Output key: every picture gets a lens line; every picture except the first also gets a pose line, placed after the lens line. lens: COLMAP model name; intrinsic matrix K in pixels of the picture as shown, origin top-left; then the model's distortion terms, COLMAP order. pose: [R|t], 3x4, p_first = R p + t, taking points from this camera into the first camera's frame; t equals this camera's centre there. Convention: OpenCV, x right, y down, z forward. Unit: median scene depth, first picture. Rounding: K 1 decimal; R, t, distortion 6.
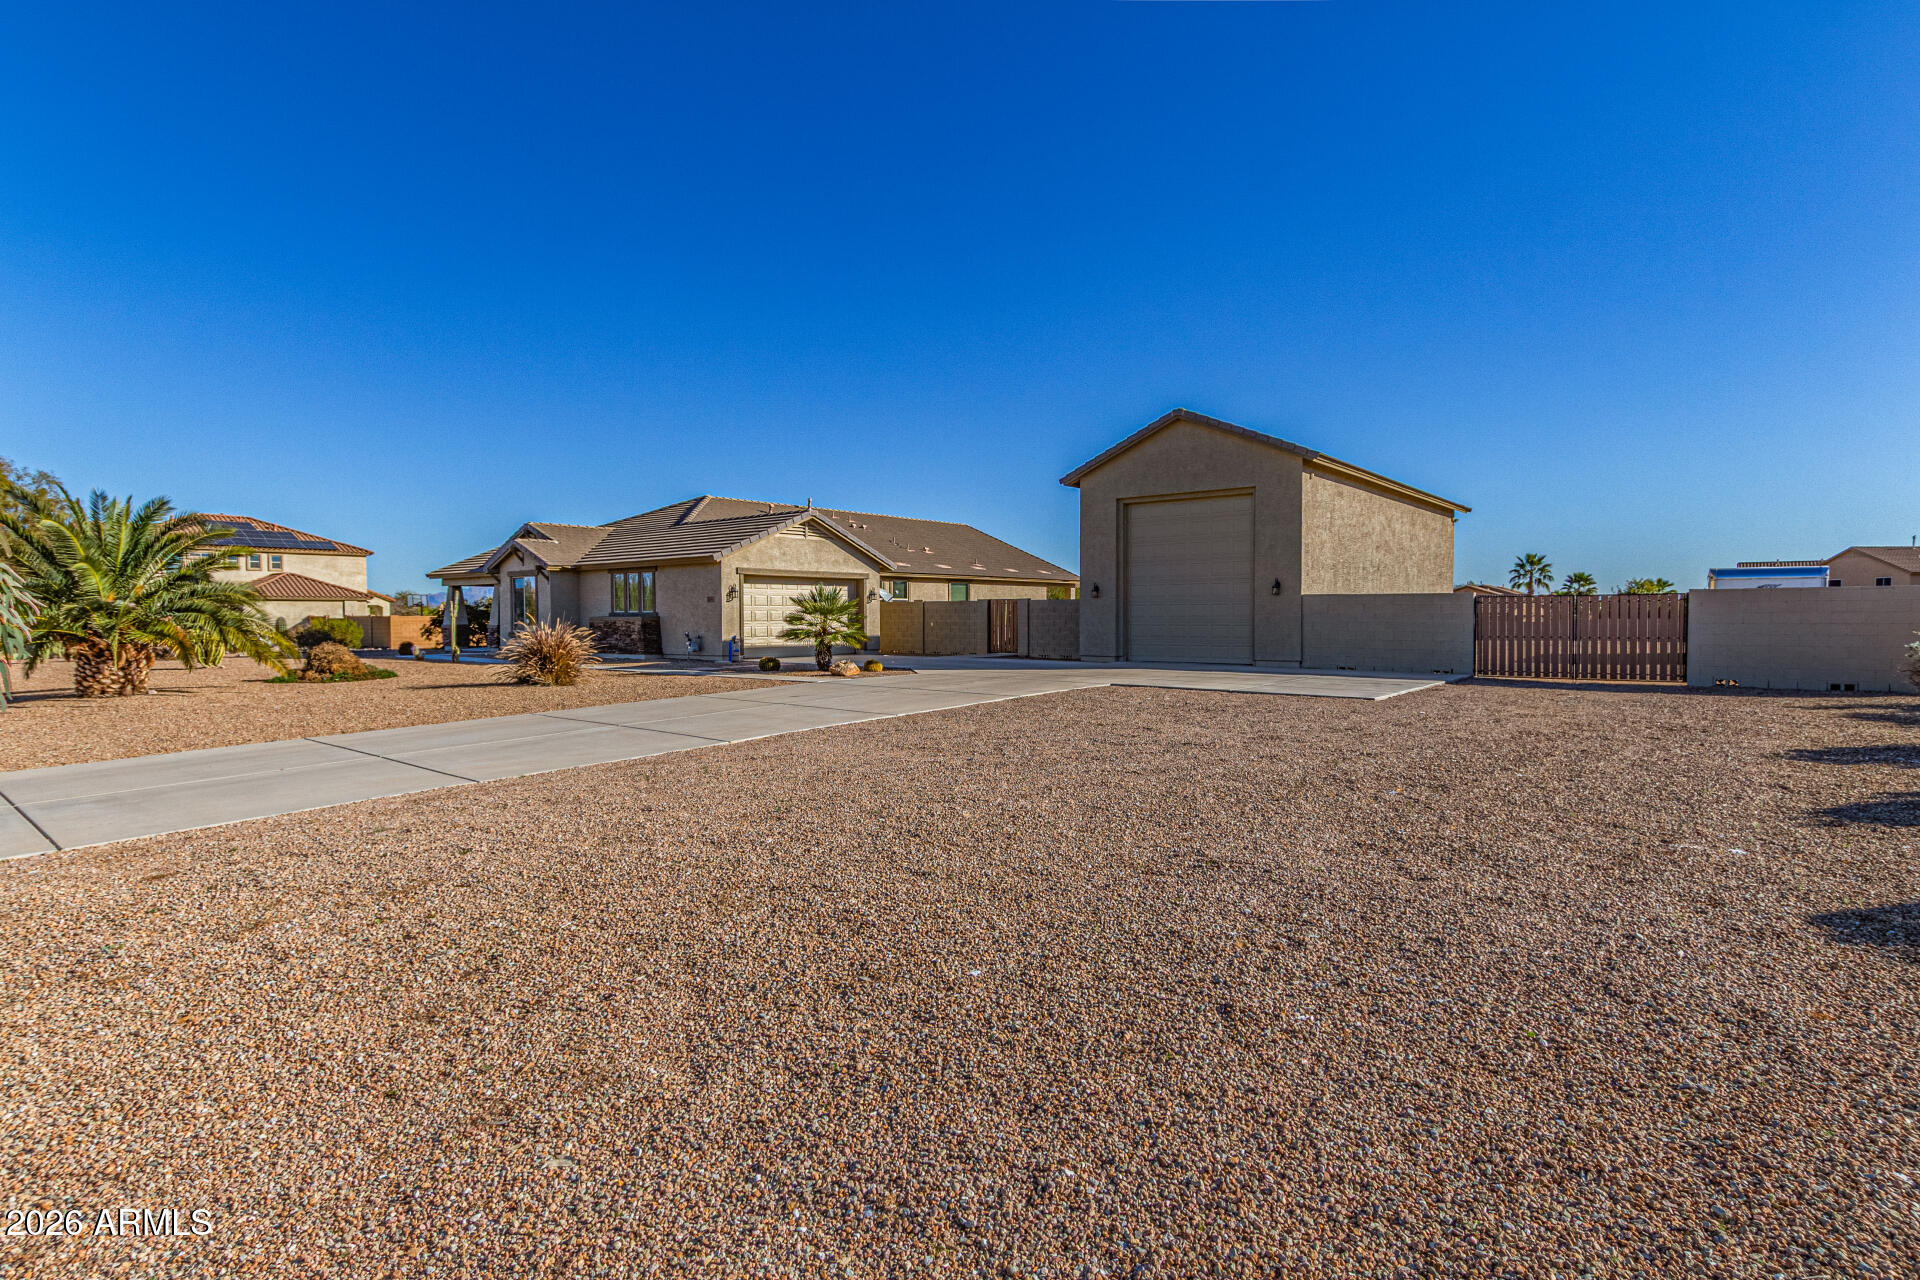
lens RADIAL K [[965.1, 0, 957.8], [0, 965.1, 634.0], [0, 0, 1]] dist [-0.000039, 0.000002]
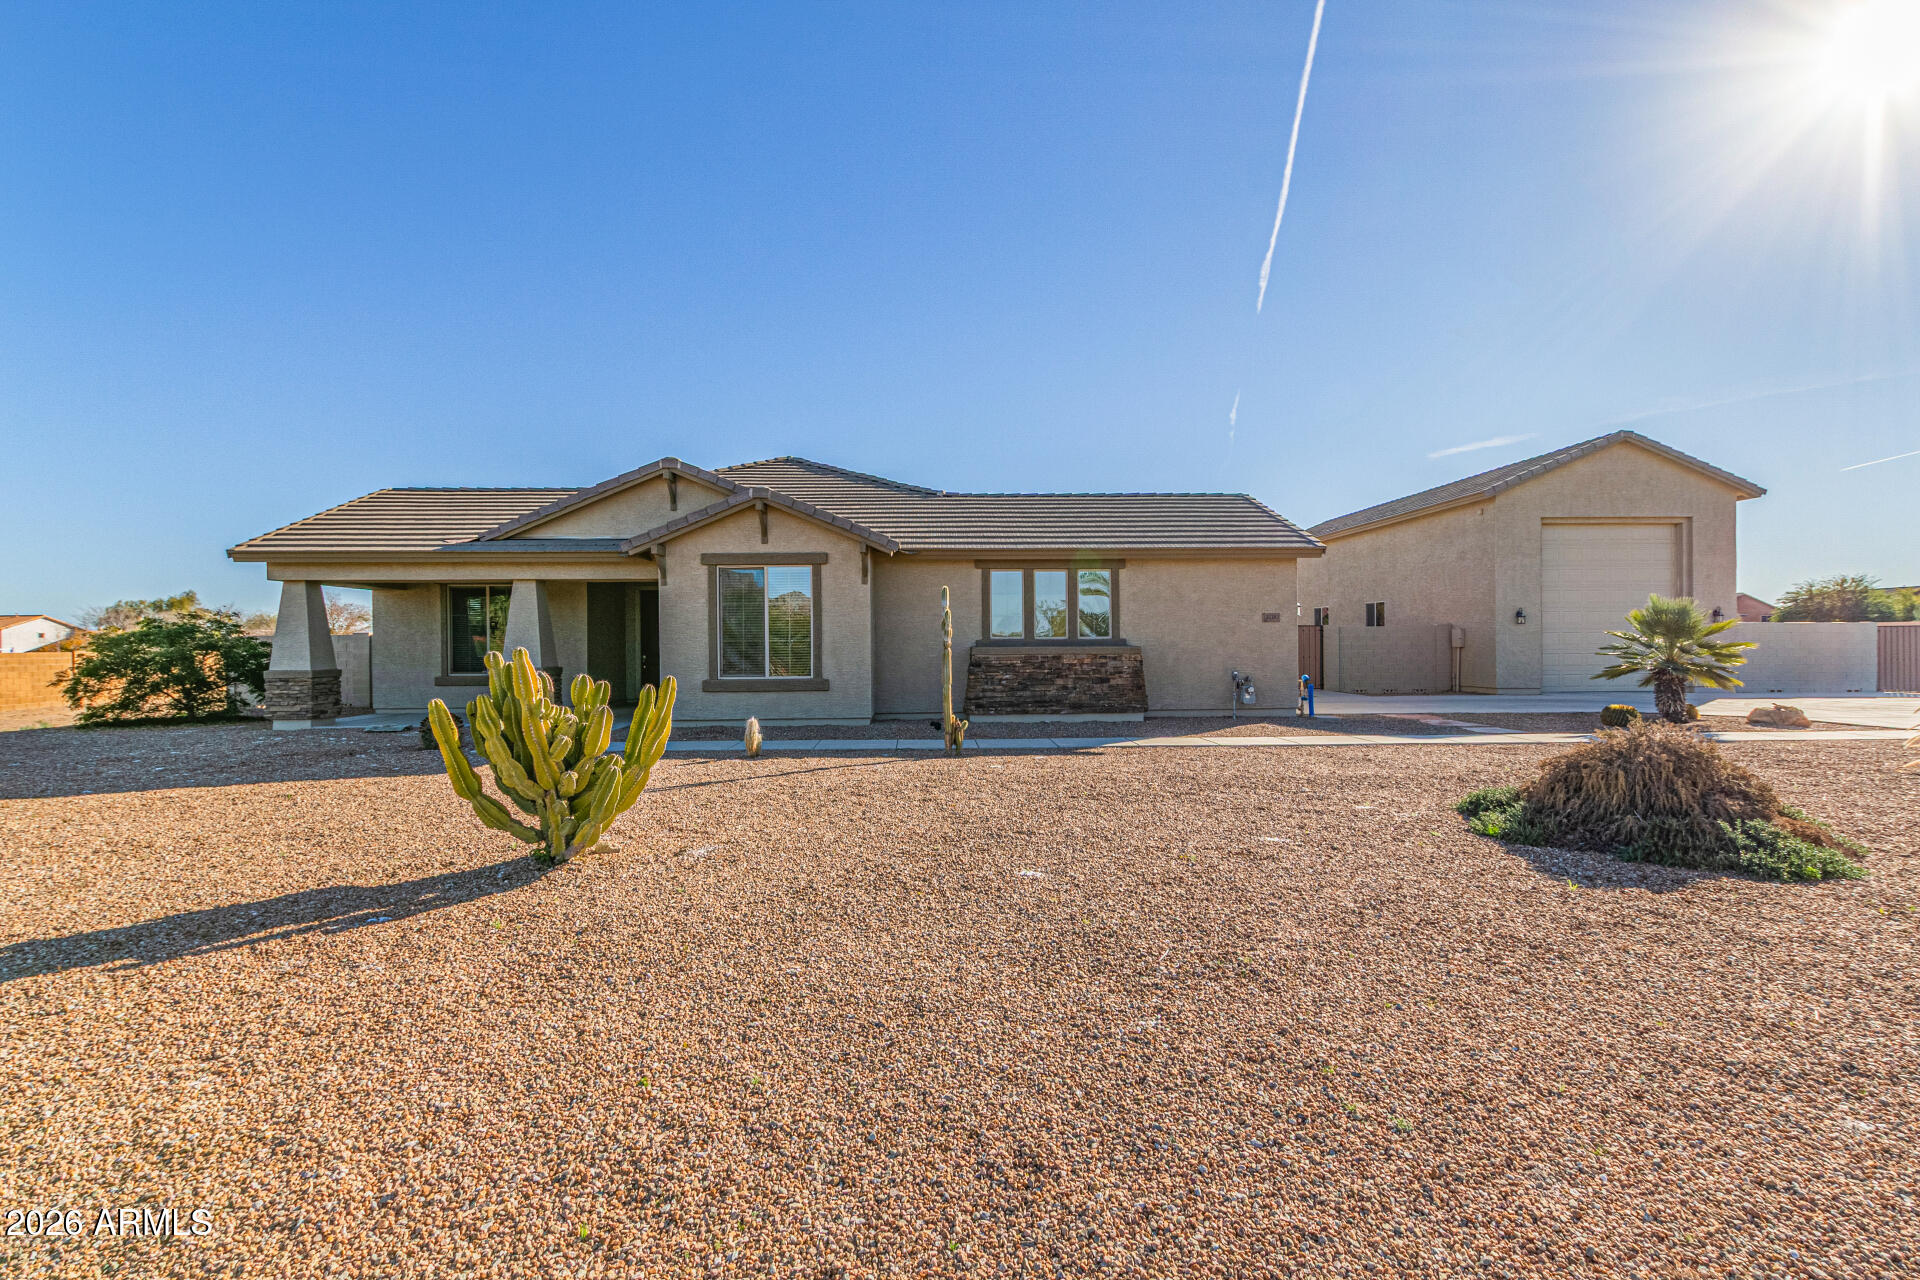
lens RADIAL K [[882.0, 0, 960.1], [0, 882.0, 646.1], [0, 0, 1]] dist [0.001251, 0.000017]
pose [[0.743923, -0.001885, 0.668263, -0.791176], [0.020817, 0.999576, -0.020355, -0.010270], [-0.667941, 0.029054, 0.743647, 0.719556]]
